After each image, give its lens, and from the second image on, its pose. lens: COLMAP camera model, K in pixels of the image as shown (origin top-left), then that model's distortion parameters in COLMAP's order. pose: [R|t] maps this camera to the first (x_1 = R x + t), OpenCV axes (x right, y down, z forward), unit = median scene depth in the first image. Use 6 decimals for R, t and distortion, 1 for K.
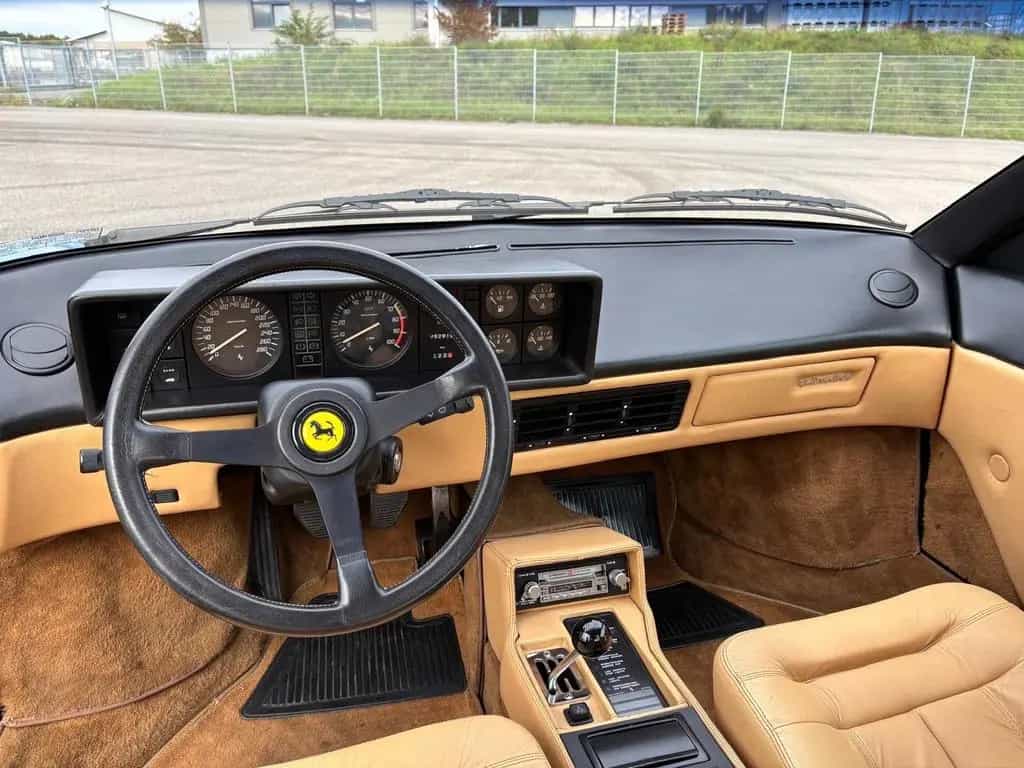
lens RADIAL K [[775.5, 0, 500.7], [0, 775.5, 370.5], [0, 0, 1]] dist [0.053225, -0.043525]
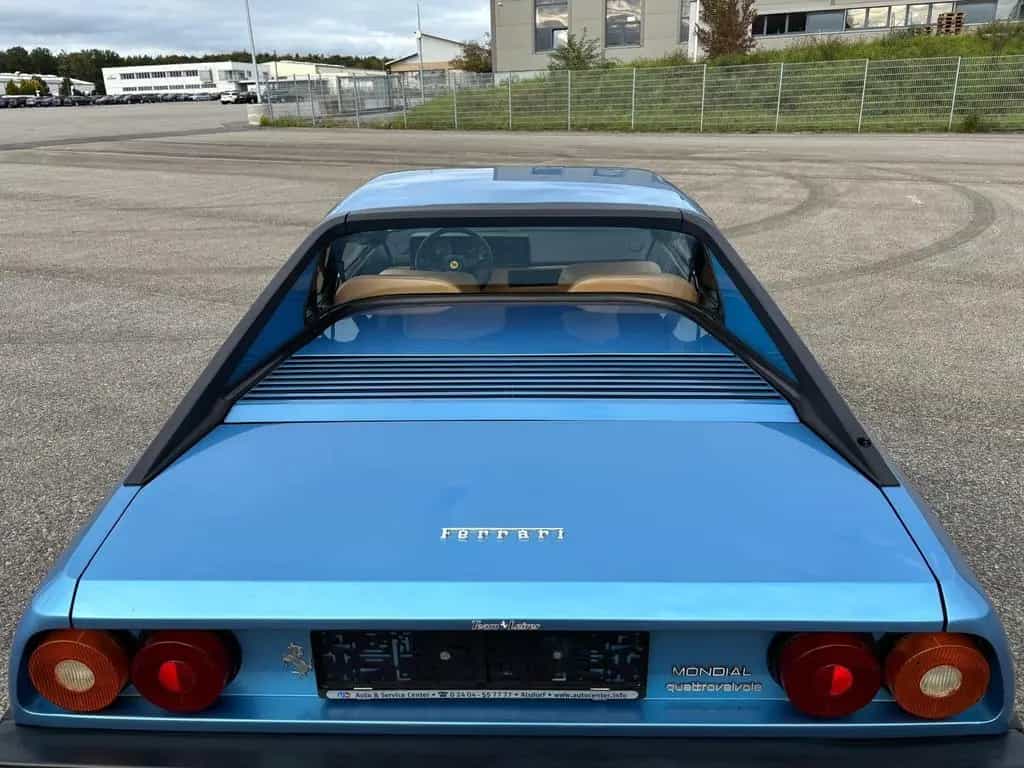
lens RADIAL K [[775.5, 0, 503.9], [0, 775.5, 379.1], [0, 0, 1]] dist [0.053225, -0.043525]
pose [[0.944857, 0.078963, -0.317821, 0.053356], [-0.076578, 0.996863, 0.020011, 0.021367], [0.318404, 0.005431, 0.947939, -0.112338]]
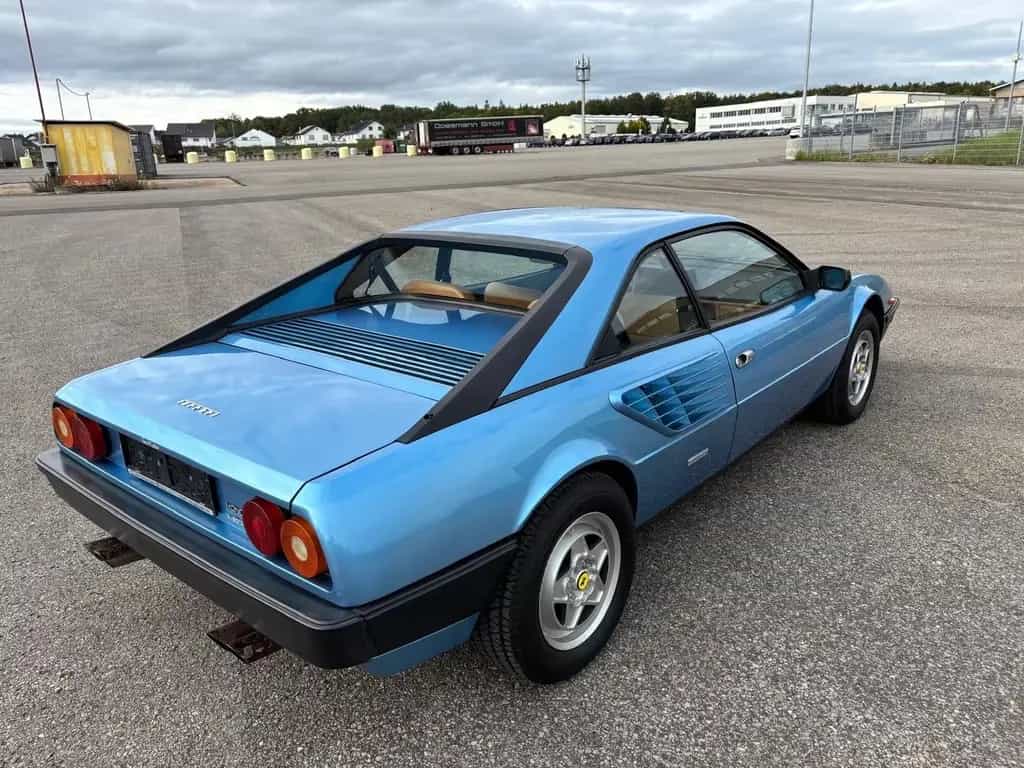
lens RADIAL K [[775.5, 0, 504.3], [0, 775.5, 386.0], [0, 0, 1]] dist [0.053225, -0.043525]
pose [[0.528198, 0.221067, -0.819839, 0.127936], [-0.248528, 0.963482, 0.099680, 0.012558], [0.811936, 0.151102, 0.563851, -0.087096]]
